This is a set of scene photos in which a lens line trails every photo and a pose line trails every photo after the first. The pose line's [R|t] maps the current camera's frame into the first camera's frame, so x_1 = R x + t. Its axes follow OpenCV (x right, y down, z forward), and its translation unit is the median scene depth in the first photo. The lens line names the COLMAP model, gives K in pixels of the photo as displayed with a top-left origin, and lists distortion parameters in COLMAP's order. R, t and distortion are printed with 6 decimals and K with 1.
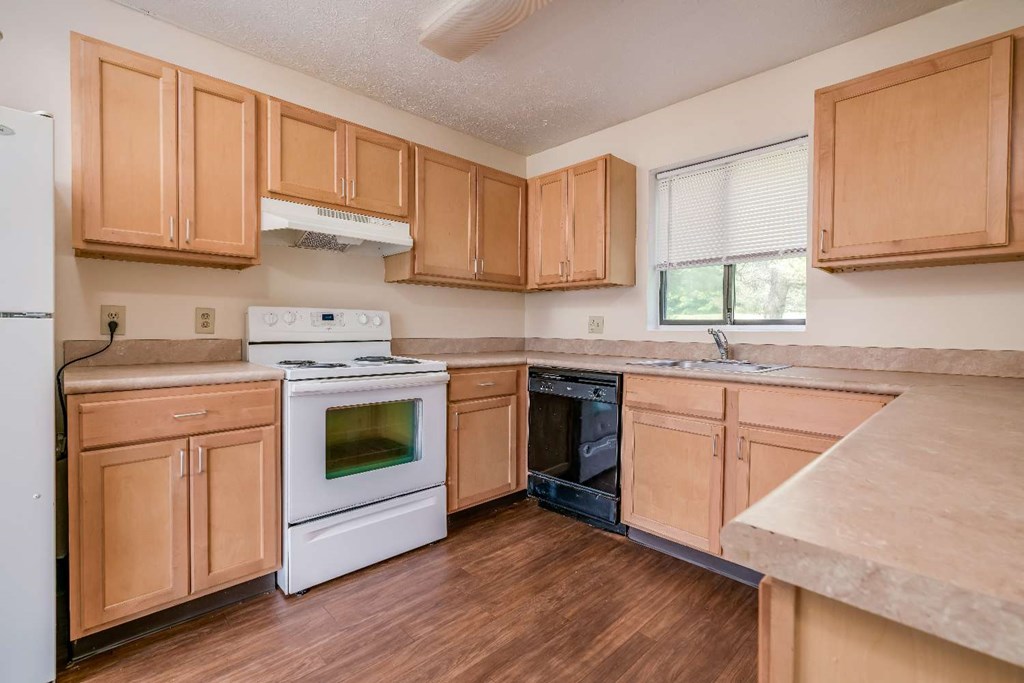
lens RADIAL K [[466.3, 0, 510.6], [0, 466.3, 333.0], [0, 0, 1]] dist [-0.001344, 0.000005]
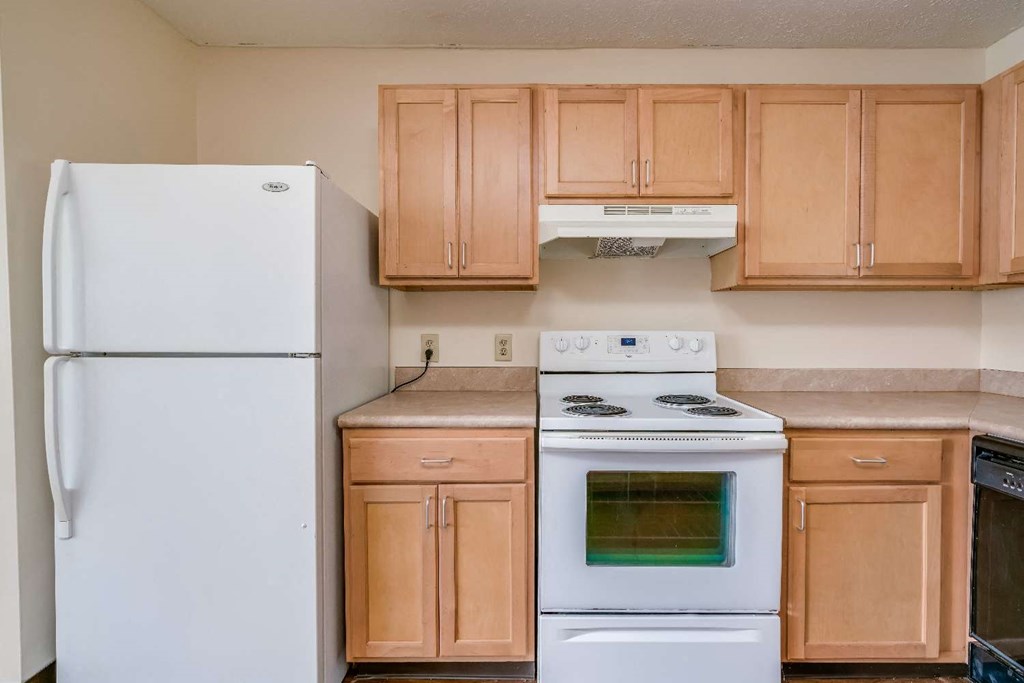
lens RADIAL K [[479.2, 0, 530.3], [0, 479.2, 340.9], [0, 0, 1]] dist [-0.018387, 0.008162]
pose [[0.719804, 0.004579, -0.694163, 0.057883], [-0.001580, 0.999986, 0.004958, -0.041785], [0.694176, -0.002472, 0.719801, 0.315092]]
